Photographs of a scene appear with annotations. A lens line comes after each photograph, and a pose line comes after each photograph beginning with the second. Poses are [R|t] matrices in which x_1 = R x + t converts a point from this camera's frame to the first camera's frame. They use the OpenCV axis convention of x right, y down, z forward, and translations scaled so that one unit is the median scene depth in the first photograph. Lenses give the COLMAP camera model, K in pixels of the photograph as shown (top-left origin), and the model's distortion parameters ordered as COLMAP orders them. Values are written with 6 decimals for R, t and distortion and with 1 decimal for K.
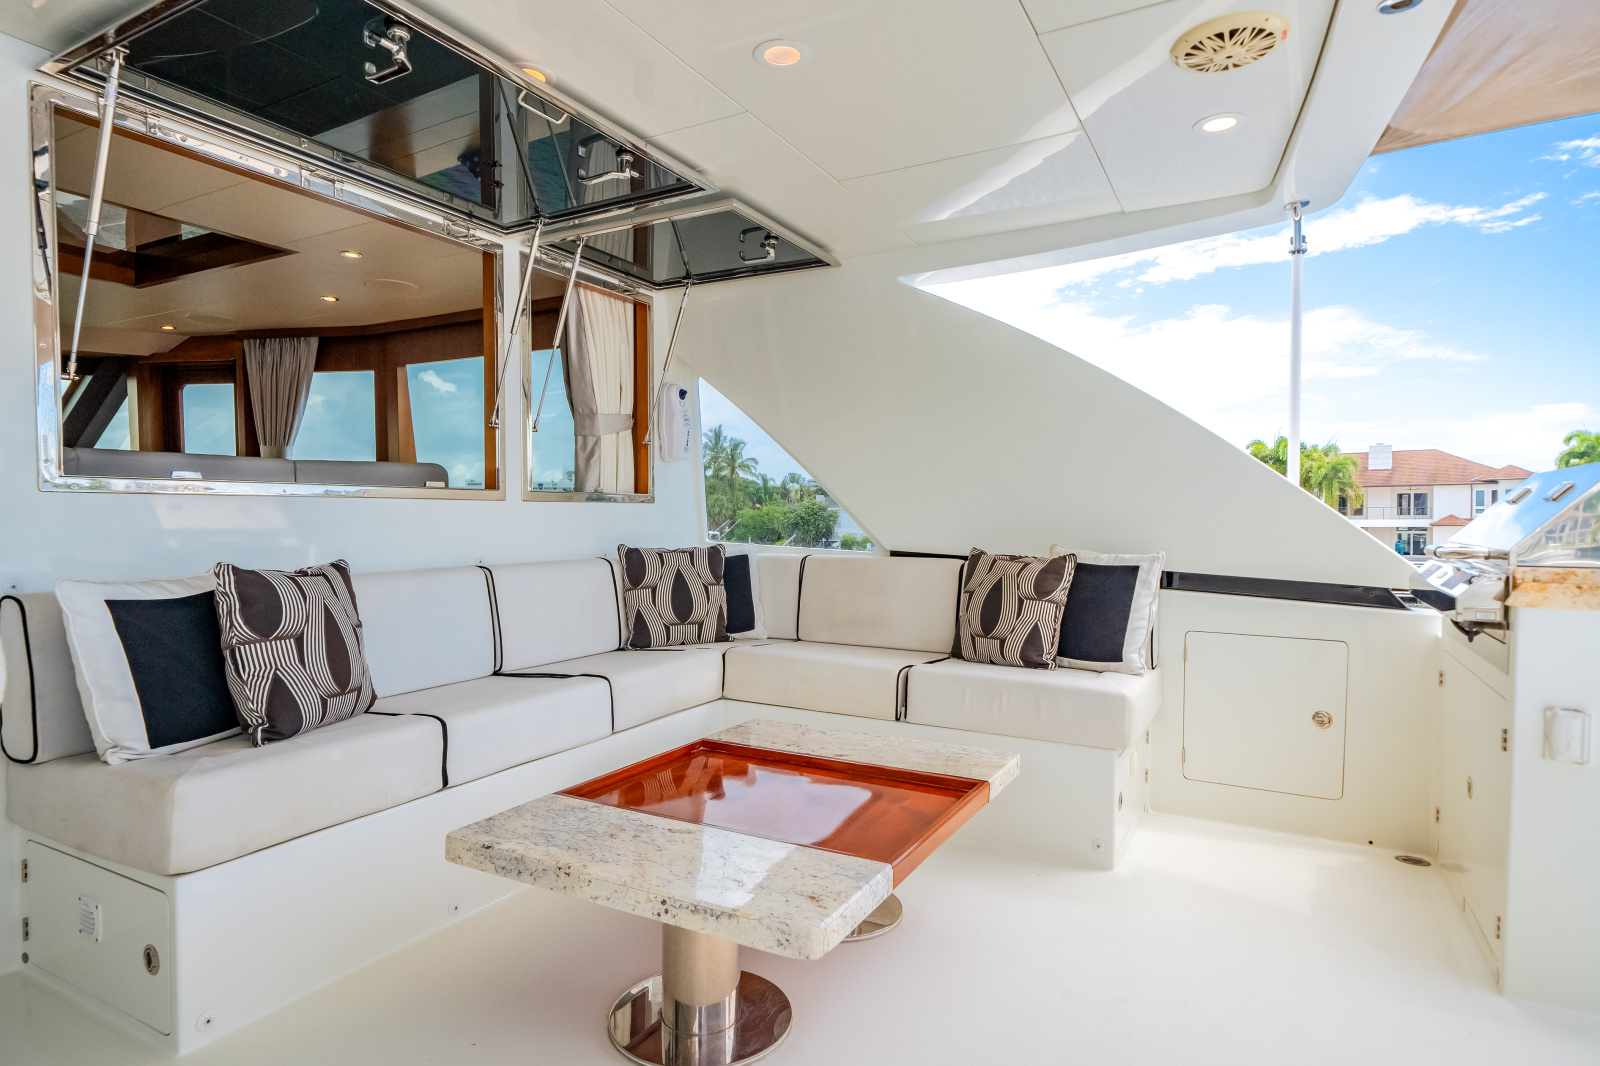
lens RADIAL K [[873.8, 0, 798.7], [0, 873.8, 541.6], [0, 0, 1]] dist [-0.000069, -0.000190]
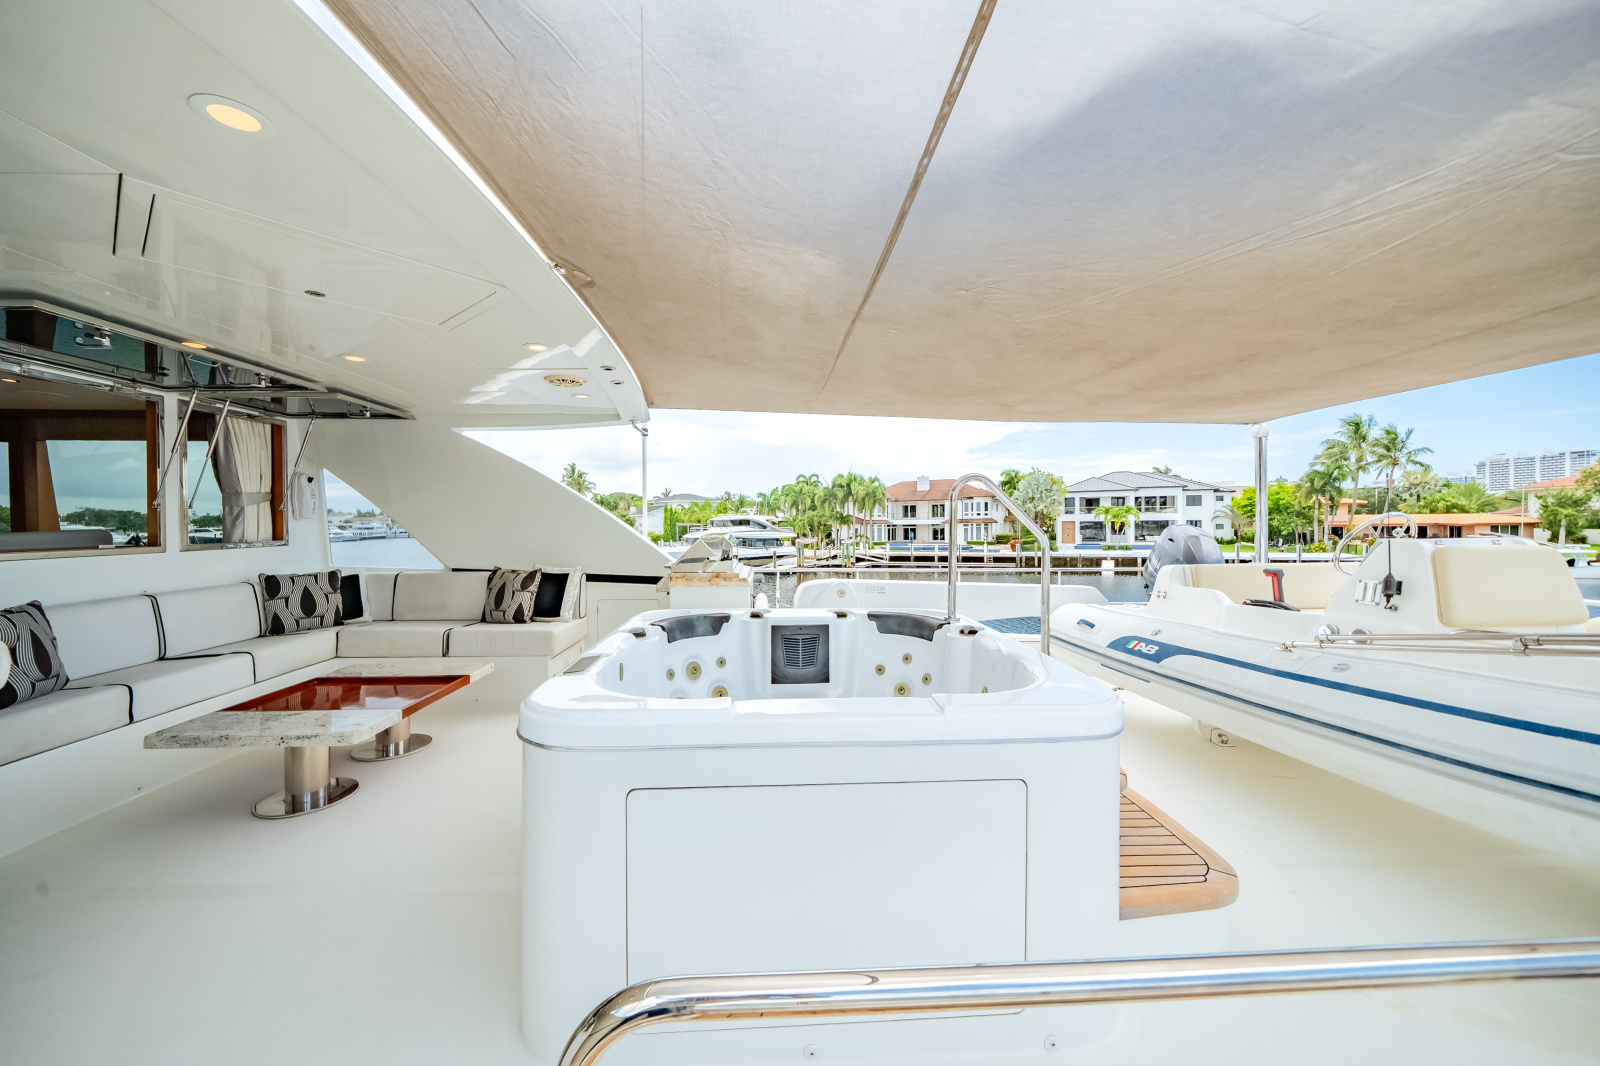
lens RADIAL K [[573.2, 0, 797.5], [0, 573.2, 521.2], [0, 0, 1]] dist [-0.001753, -0.000105]
pose [[0.853790, -0.007441, 0.520564, 0.112518], [0.020083, 0.999624, -0.018649, -0.060177], [-0.520230, 0.026377, 0.853619, -0.511797]]
